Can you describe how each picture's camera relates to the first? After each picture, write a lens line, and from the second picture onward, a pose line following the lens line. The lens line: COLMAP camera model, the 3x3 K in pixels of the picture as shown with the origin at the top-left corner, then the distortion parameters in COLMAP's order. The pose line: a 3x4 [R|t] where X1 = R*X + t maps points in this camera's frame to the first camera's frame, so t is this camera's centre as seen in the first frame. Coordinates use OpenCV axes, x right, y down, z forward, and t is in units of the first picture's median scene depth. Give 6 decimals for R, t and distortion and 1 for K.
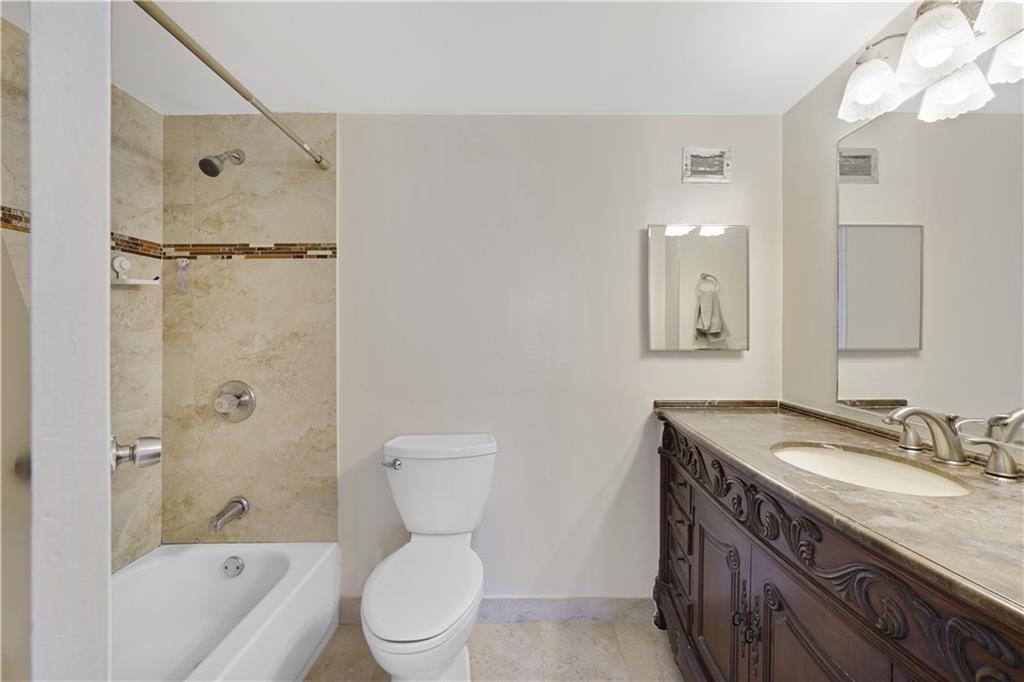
lens RADIAL K [[404.5, 0, 511.8], [0, 404.5, 338.0], [0, 0, 1]] dist [-0.017064, 0.000715]
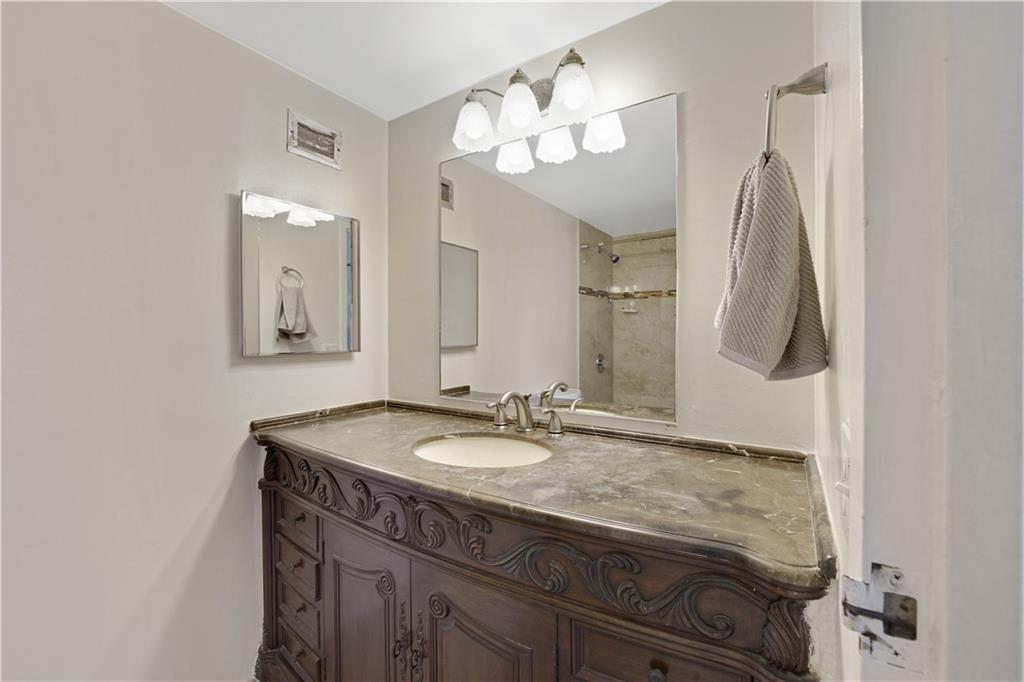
lens RADIAL K [[404.5, 0, 513.2], [0, 404.5, 337.0], [0, 0, 1]] dist [-0.017064, 0.000715]
pose [[0.515031, -0.008888, 0.857125, -0.057826], [0.012628, 0.999916, 0.002780, -0.002655], [-0.857078, 0.009392, 0.515100, 0.236914]]
